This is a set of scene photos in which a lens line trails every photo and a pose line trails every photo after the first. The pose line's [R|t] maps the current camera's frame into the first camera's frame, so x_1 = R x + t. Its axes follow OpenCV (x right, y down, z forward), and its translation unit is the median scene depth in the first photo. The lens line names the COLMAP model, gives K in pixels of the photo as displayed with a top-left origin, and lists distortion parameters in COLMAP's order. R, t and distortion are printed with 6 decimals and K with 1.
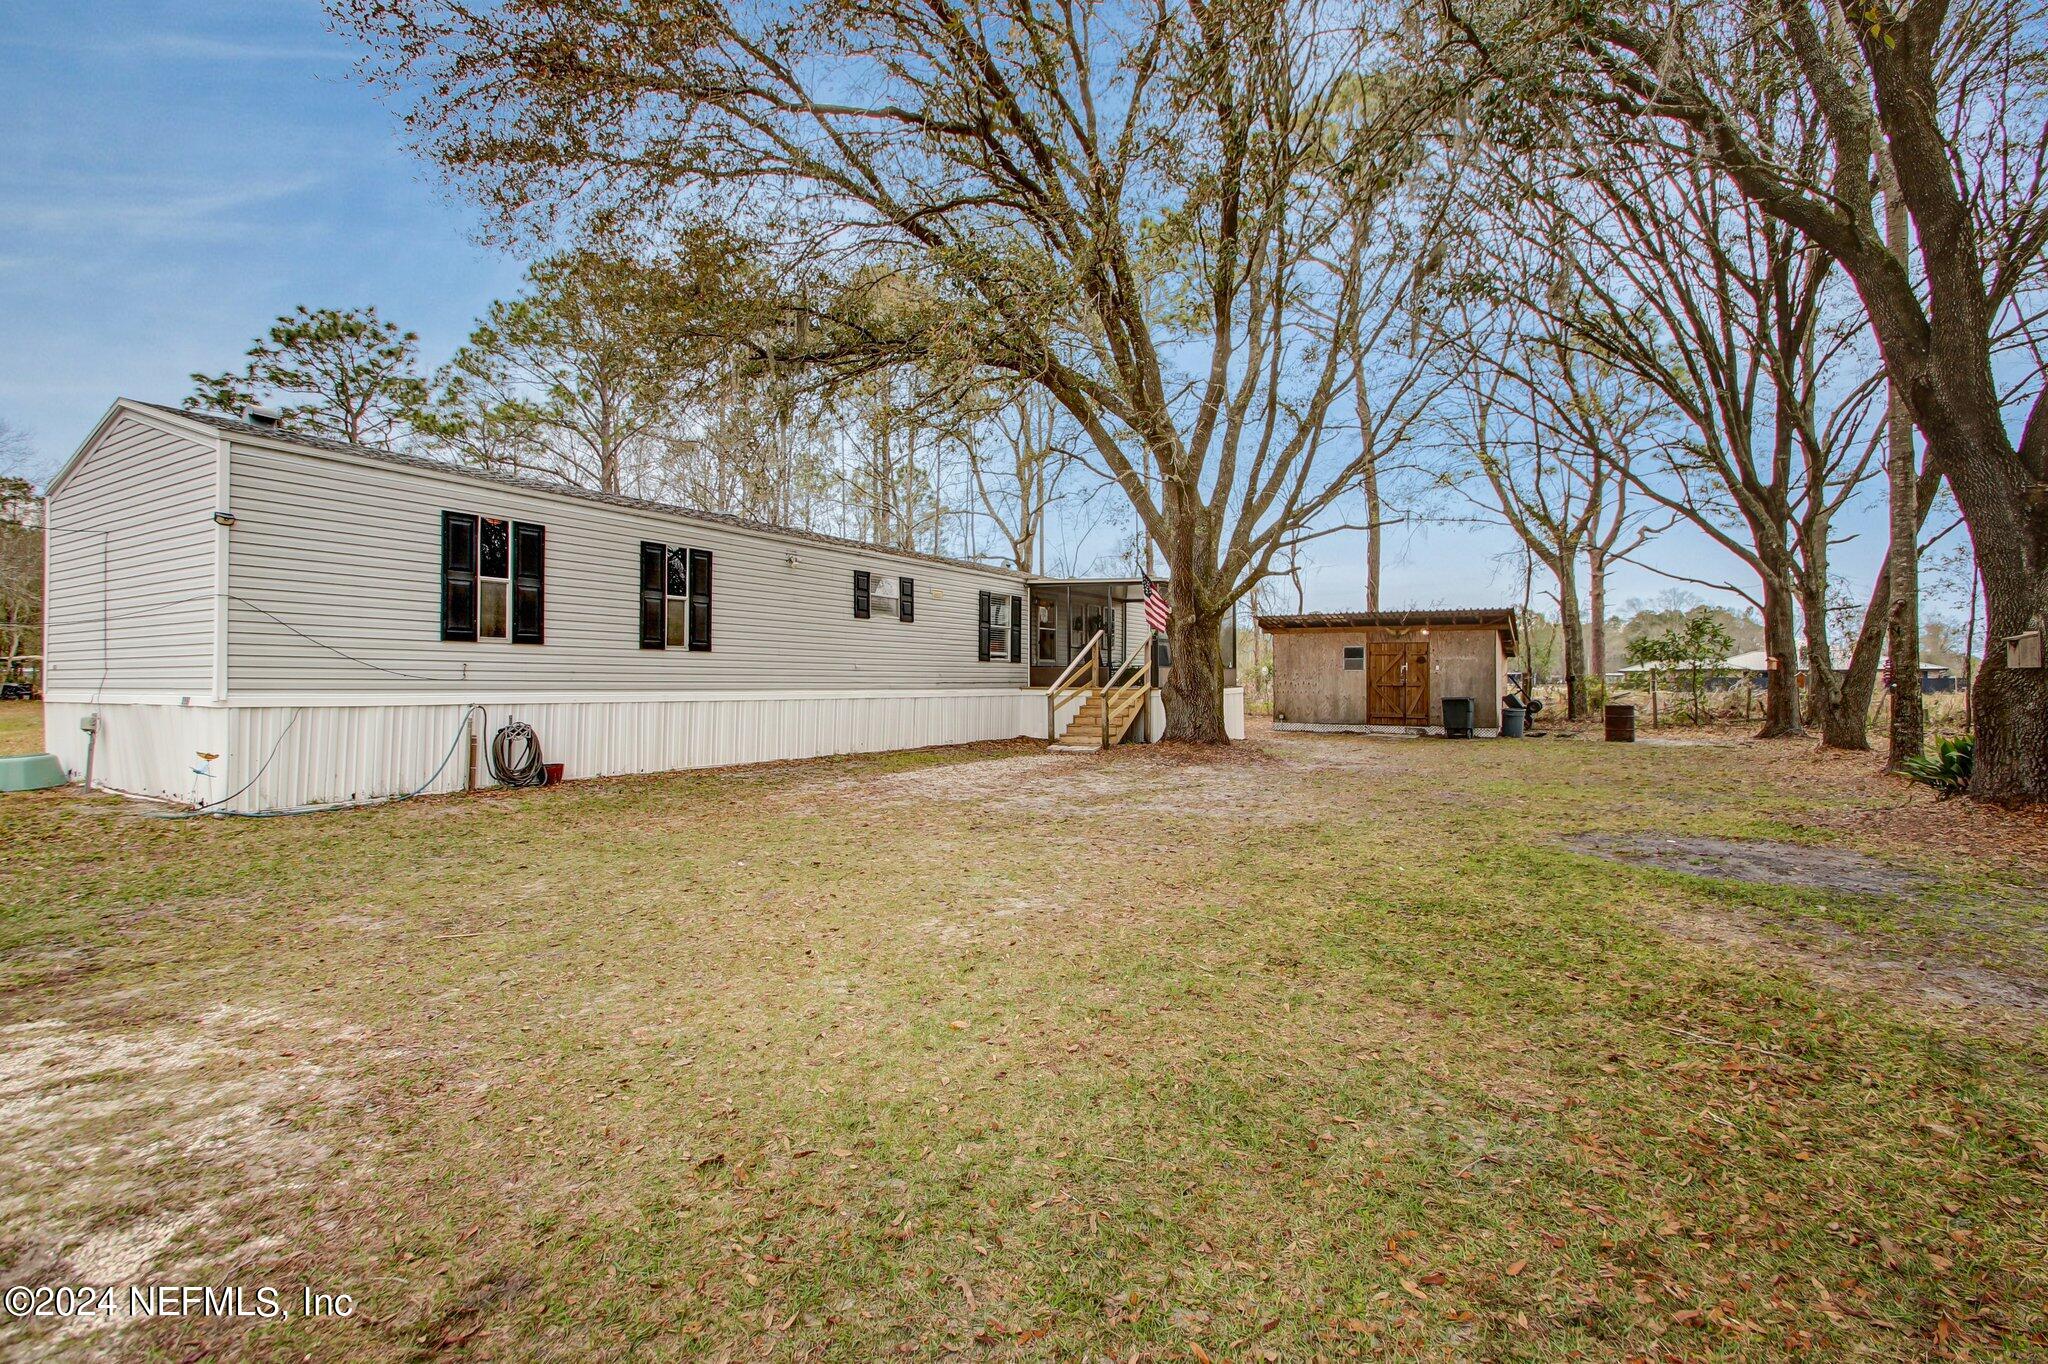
lens RADIAL K [[962.6, 0, 1010.7], [0, 962.6, 675.1], [0, 0, 1]] dist [0.009149, -0.011338]
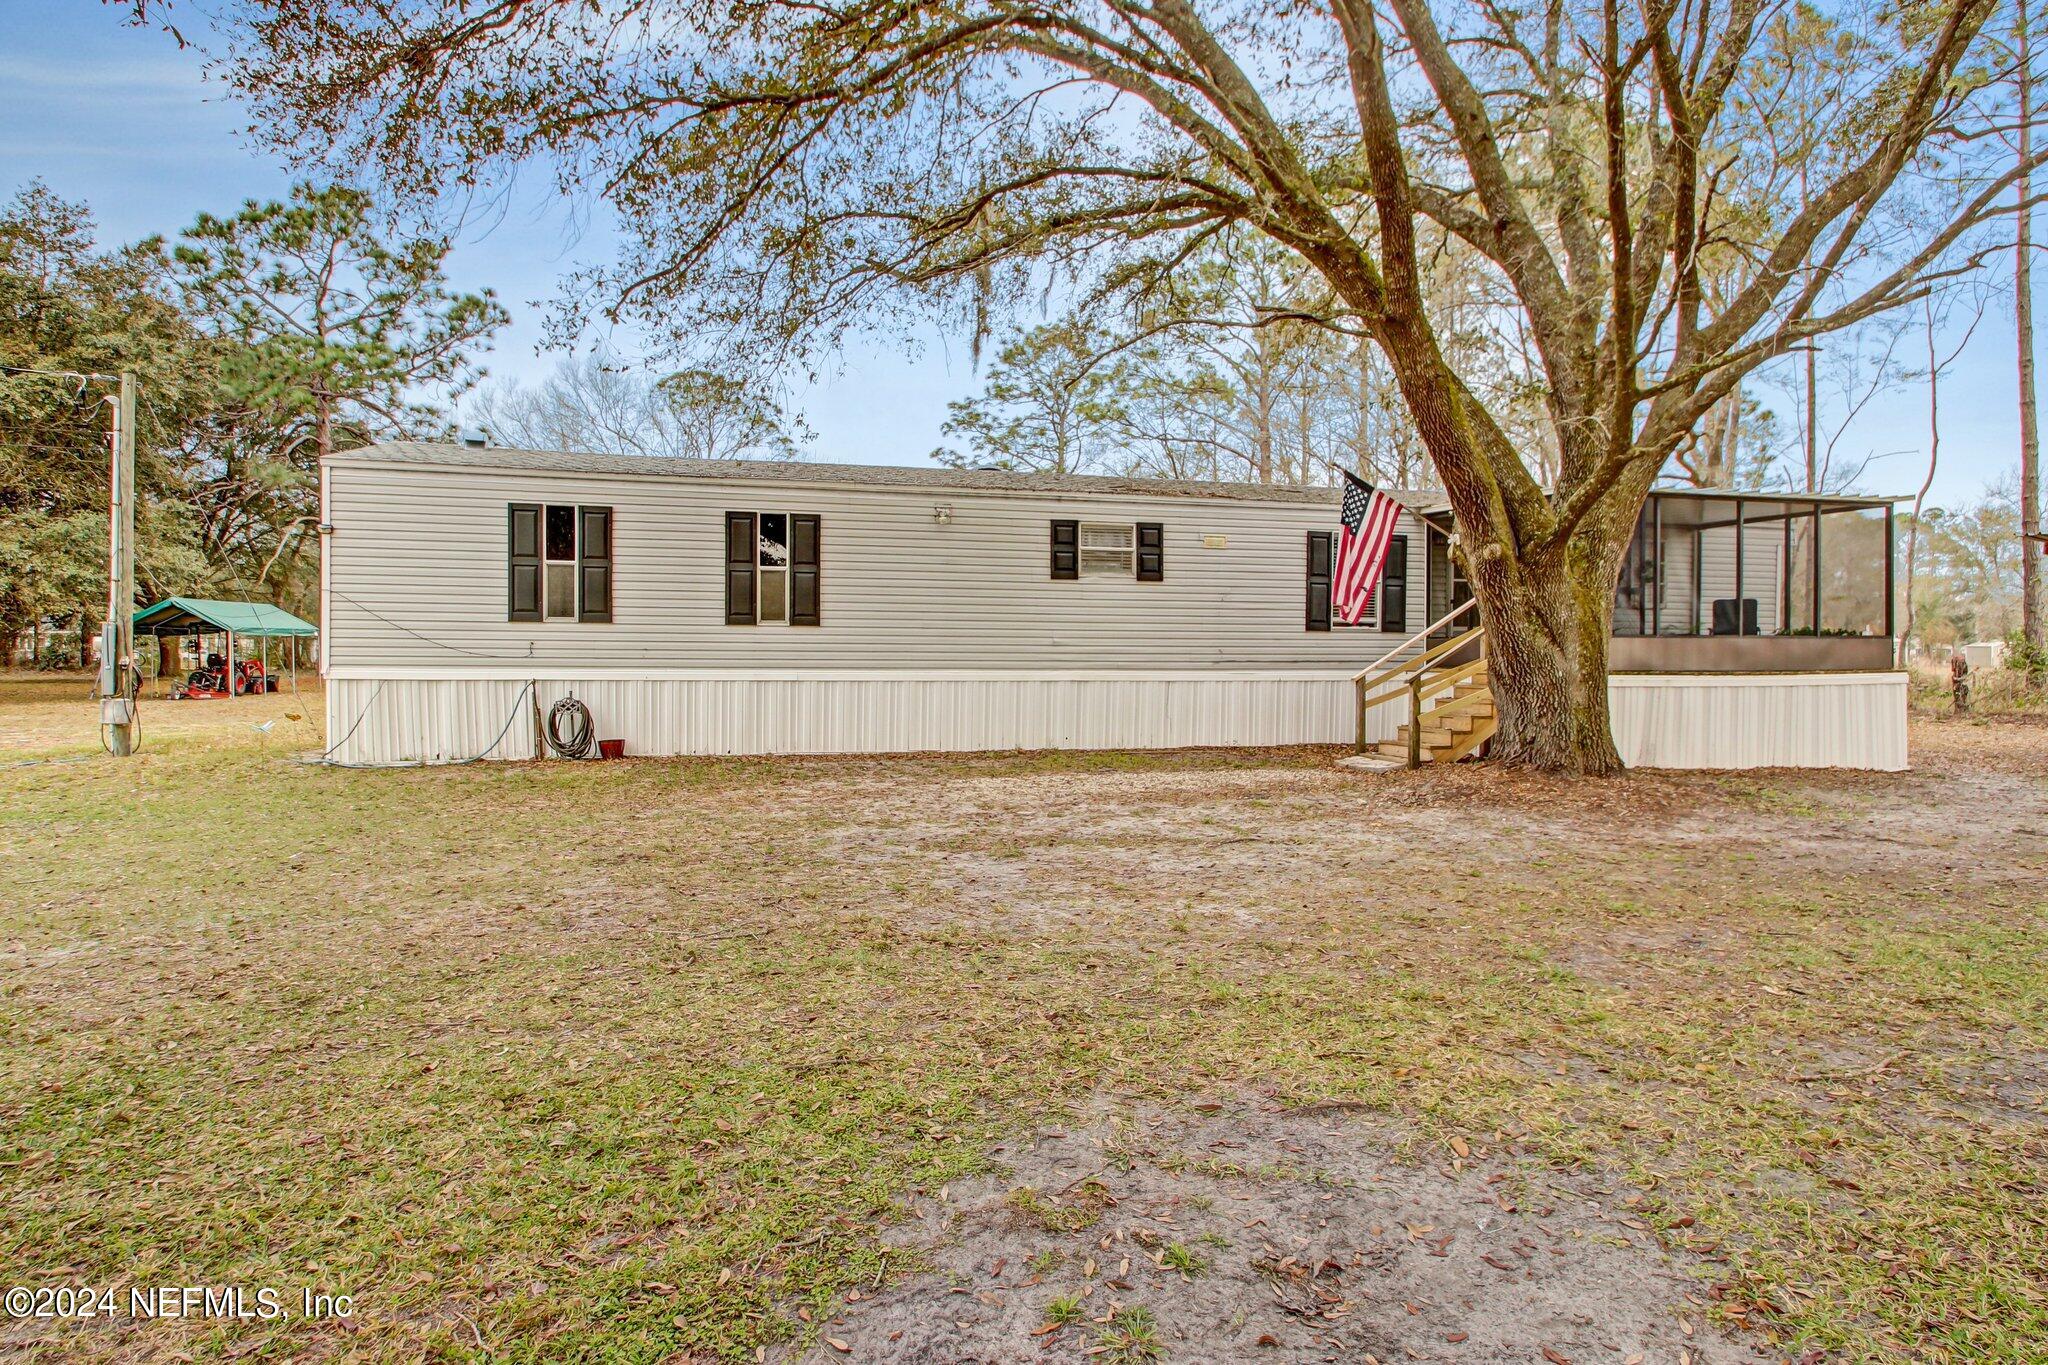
lens RADIAL K [[1045.7, 0, 1024.0], [0, 1045.7, 682.5], [0, 0, 1]] dist [-0.011783, -0.000640]
pose [[0.710956, 0.018564, -0.702992, 0.386411], [0.002845, 0.999567, 0.029273, 0.000525], [0.703231, -0.022811, 0.710595, 0.326986]]
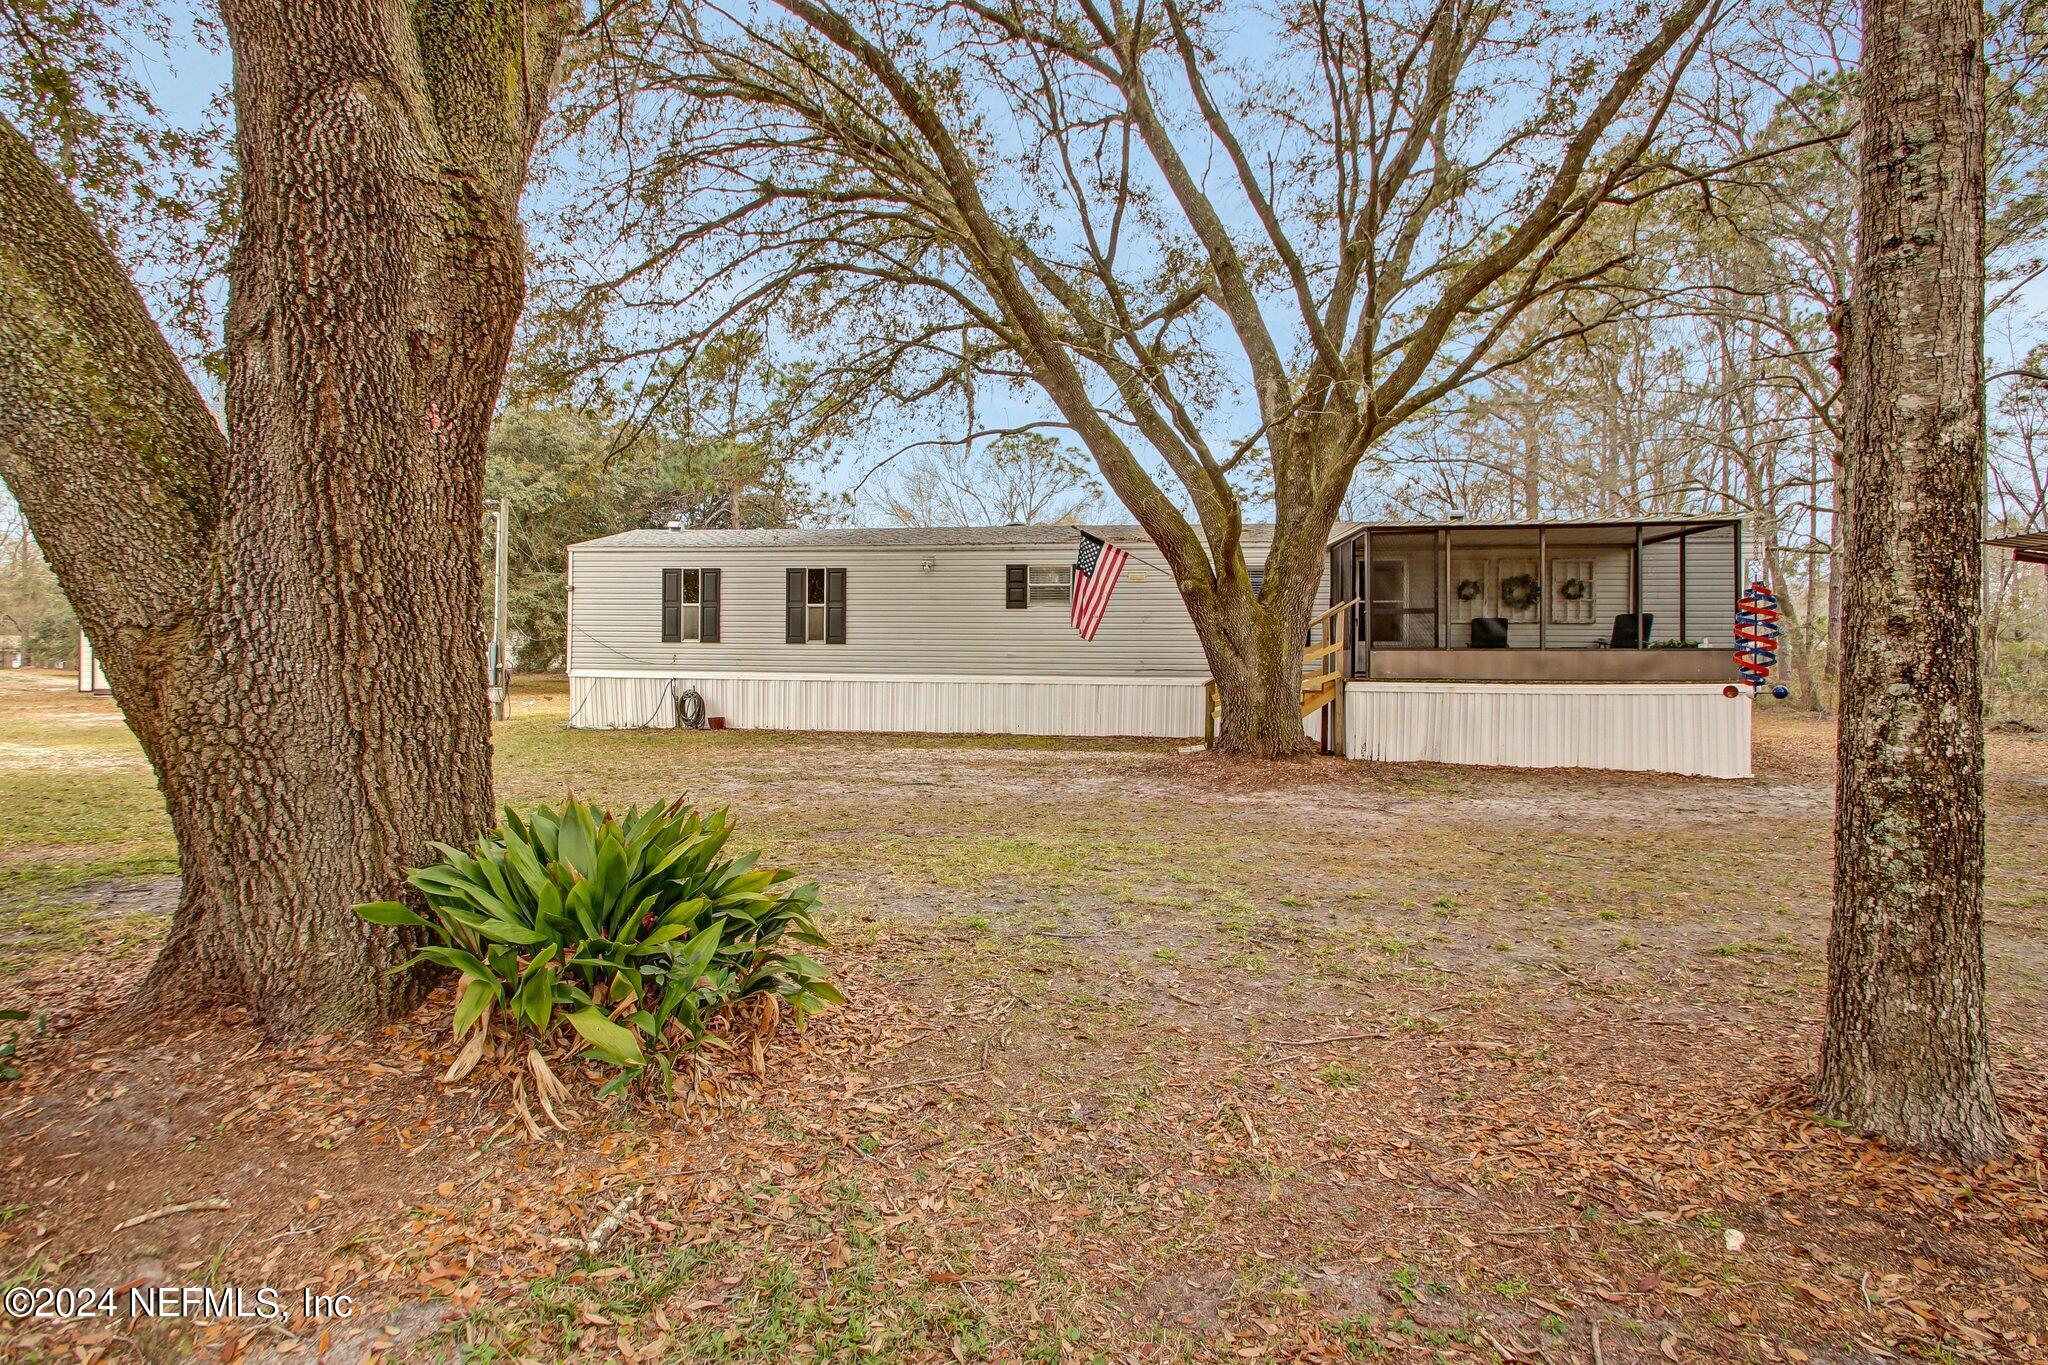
lens RADIAL K [[962.6, 0, 1010.7], [0, 962.6, 675.6], [0, 0, 1]] dist [0.009149, -0.011338]
pose [[0.390727, 0.009048, -0.920462, 0.748891], [-0.001194, 0.999956, 0.009323, 0.005094], [0.920506, -0.002543, 0.390720, 0.518144]]
